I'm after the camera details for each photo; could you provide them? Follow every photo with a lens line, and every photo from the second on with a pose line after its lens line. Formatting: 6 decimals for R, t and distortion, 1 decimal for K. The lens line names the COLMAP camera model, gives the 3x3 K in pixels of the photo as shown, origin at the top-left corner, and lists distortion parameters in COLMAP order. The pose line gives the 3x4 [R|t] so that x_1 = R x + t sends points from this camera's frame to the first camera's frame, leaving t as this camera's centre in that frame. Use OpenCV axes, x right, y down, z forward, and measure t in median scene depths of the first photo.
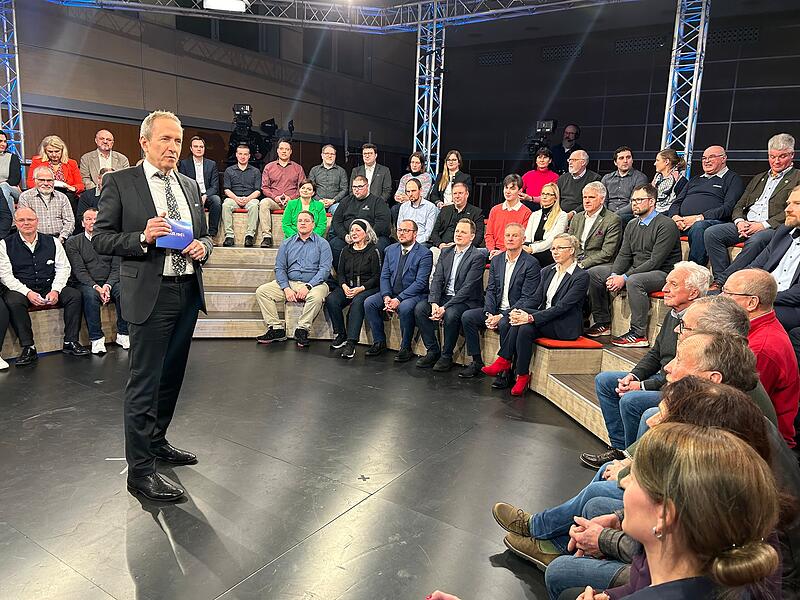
lens RADIAL K [[599.0, 0, 404.7], [0, 599.0, 295.0], [0, 0, 1]] dist [0.061143, -0.070380]
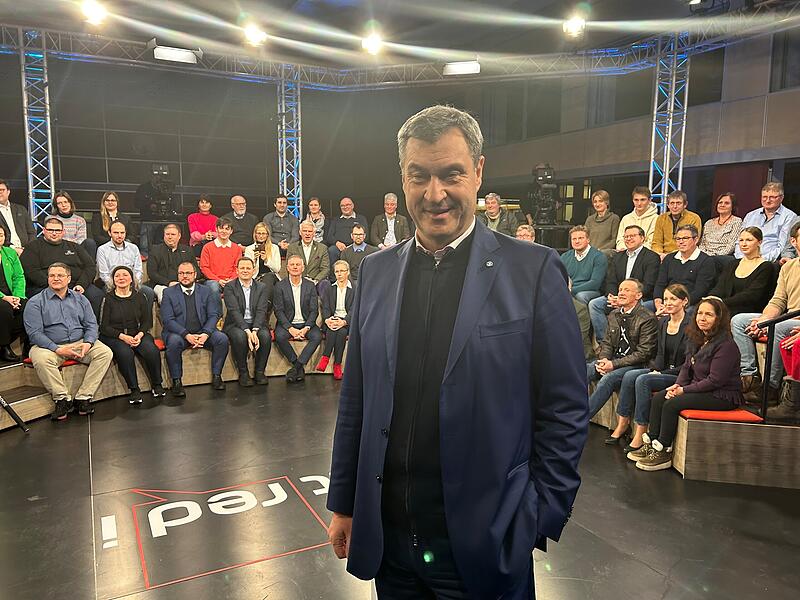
lens RADIAL K [[599.0, 0, 404.0], [0, 599.0, 303.5], [0, 0, 1]] dist [0.061143, -0.070380]
pose [[0.481902, -0.142658, 0.864534, -0.626185], [0.163788, 0.983933, 0.071063, -0.054962], [-0.860781, 0.107354, 0.497525, 0.121553]]
